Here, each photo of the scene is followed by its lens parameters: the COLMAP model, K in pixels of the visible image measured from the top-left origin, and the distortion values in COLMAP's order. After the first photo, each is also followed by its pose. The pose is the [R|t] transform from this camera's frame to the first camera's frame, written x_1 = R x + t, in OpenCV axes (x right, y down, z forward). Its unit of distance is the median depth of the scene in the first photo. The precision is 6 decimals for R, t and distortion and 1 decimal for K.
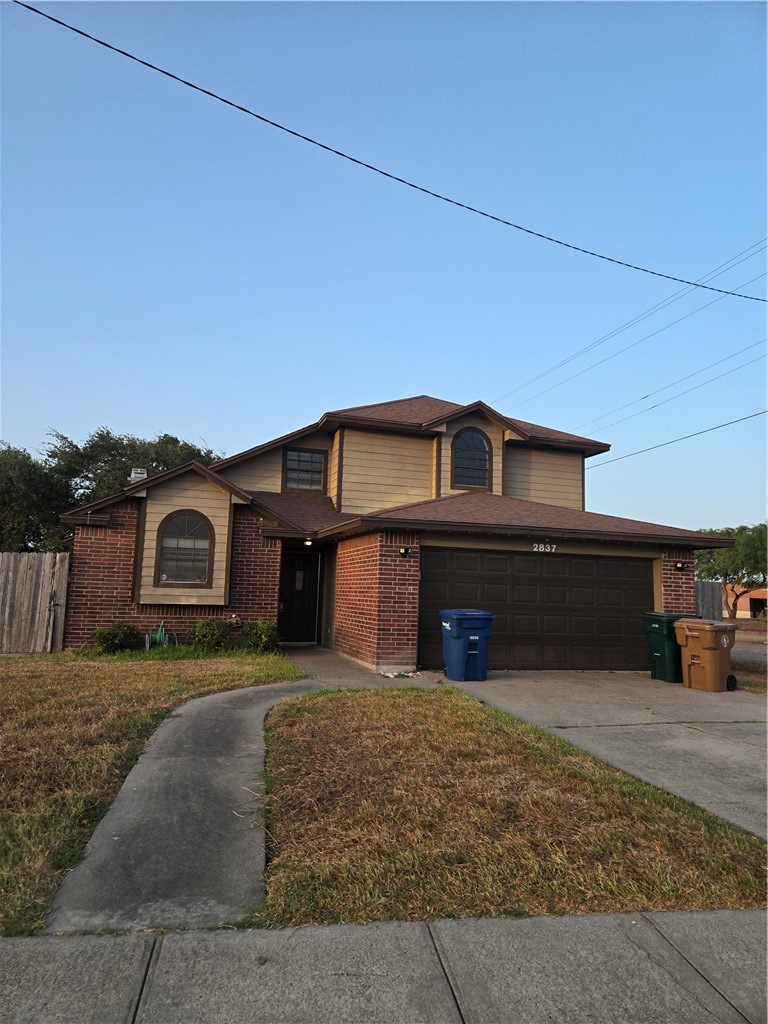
lens RADIAL K [[676.2, 0, 384.0], [0, 676.2, 512.0], [0, 0, 1]] dist [0.092819, -0.077433]
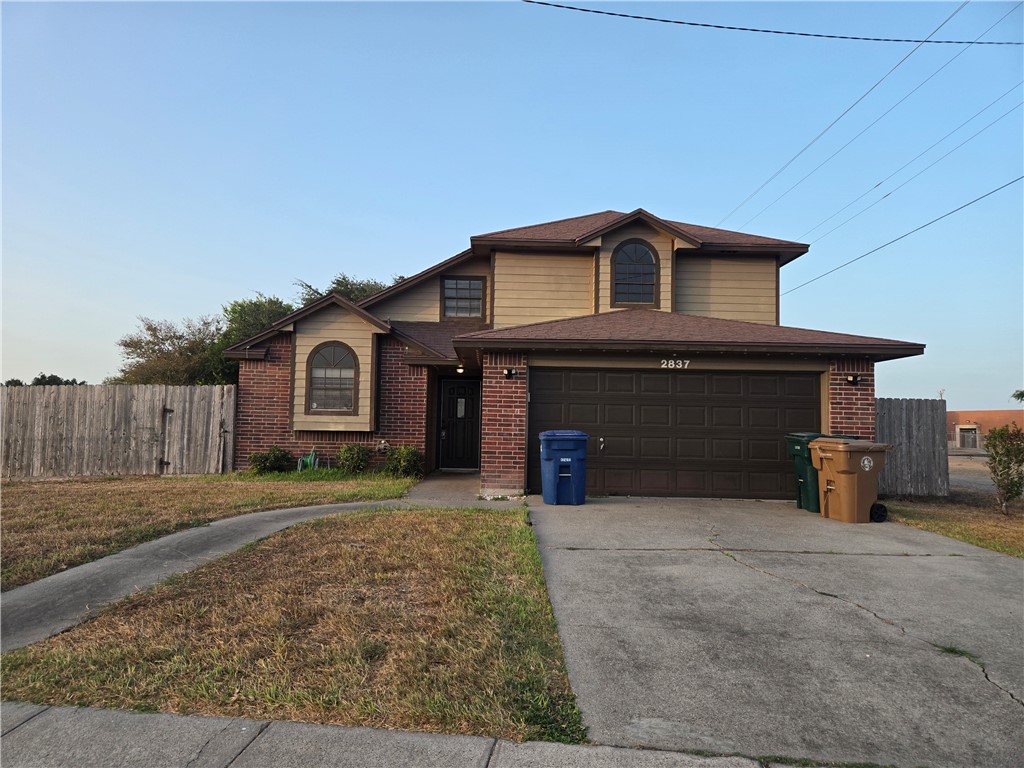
lens RADIAL K [[676.2, 0, 510.7], [0, 676.2, 389.7], [0, 0, 1]] dist [0.092819, -0.077433]
pose [[0.959009, -0.028119, -0.281976, 0.267363], [0.044019, 0.997768, 0.050211, 0.030327], [0.279935, -0.060565, 0.958107, 0.066871]]
